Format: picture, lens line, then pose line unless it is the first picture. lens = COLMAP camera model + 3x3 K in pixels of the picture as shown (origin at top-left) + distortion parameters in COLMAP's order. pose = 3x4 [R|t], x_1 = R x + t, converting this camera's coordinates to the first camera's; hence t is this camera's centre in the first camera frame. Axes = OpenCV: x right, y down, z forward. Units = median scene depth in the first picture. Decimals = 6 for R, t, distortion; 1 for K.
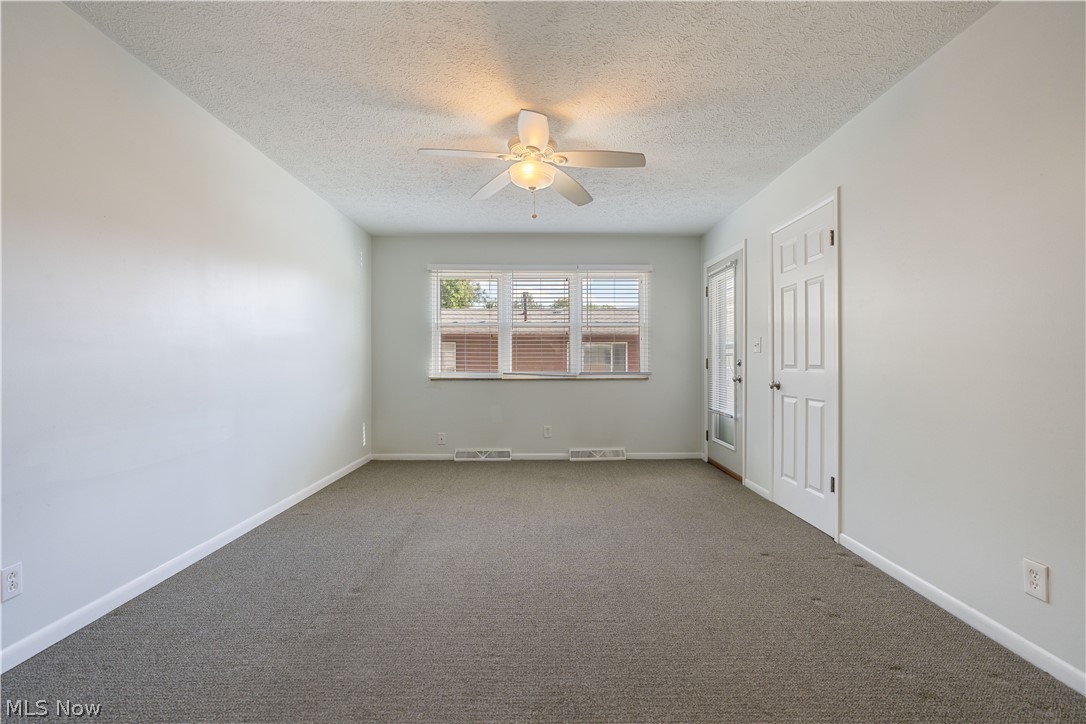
lens RADIAL K [[491.2, 0, 542.0], [0, 491.2, 359.6], [0, 0, 1]] dist [-0.002785, 0.002249]
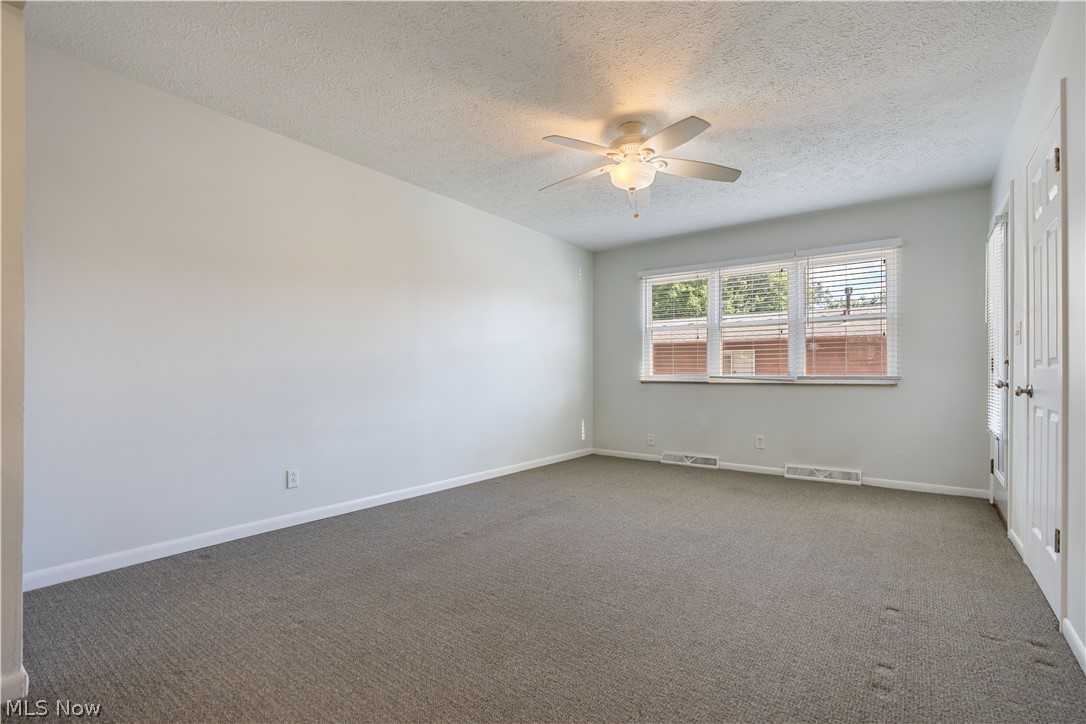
lens RADIAL K [[491.2, 0, 536.8], [0, 491.2, 376.0], [0, 0, 1]] dist [-0.002785, 0.002249]
pose [[0.786955, 0.003948, -0.616998, 0.251691], [0.002469, 0.999951, 0.009547, 0.016372], [0.617005, -0.009036, 0.786907, 0.038461]]
